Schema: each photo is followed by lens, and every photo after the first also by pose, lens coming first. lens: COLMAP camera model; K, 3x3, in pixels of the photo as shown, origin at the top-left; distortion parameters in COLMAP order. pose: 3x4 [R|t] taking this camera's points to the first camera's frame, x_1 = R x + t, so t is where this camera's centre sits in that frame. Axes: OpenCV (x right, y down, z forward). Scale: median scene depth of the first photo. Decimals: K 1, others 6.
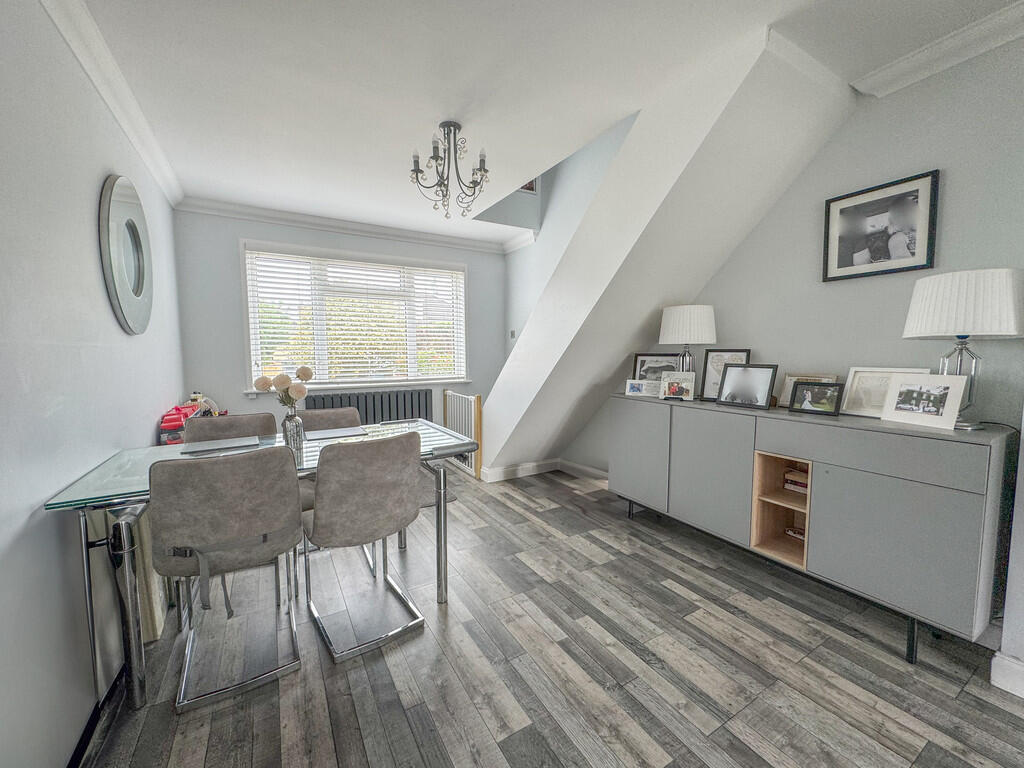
lens RADIAL K [[416.1, 0, 517.7], [0, 416.1, 383.0], [0, 0, 1]] dist [-0.000543, -0.000329]
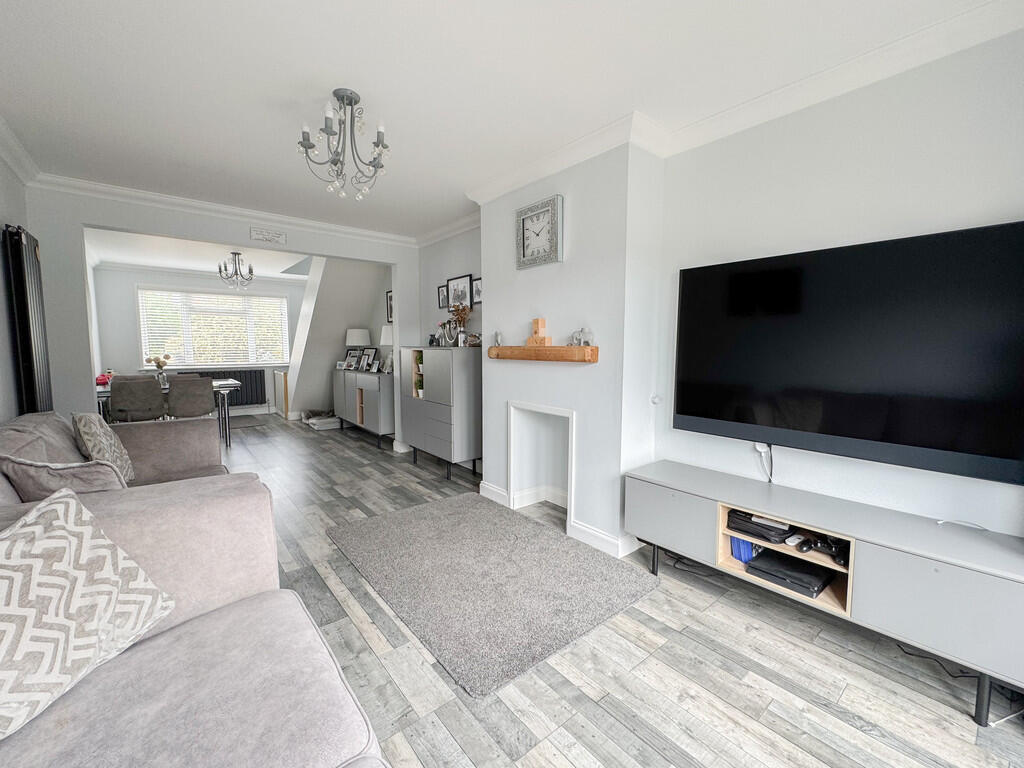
lens RADIAL K [[423.6, 0, 509.1], [0, 423.6, 384.1], [0, 0, 1]] dist [-0.001112, -0.000021]
pose [[0.989549, -0.005058, 0.144109, 1.138908], [0.002623, 0.999851, 0.017081, 0.101392], [-0.144174, -0.016524, 0.989414, -1.795503]]
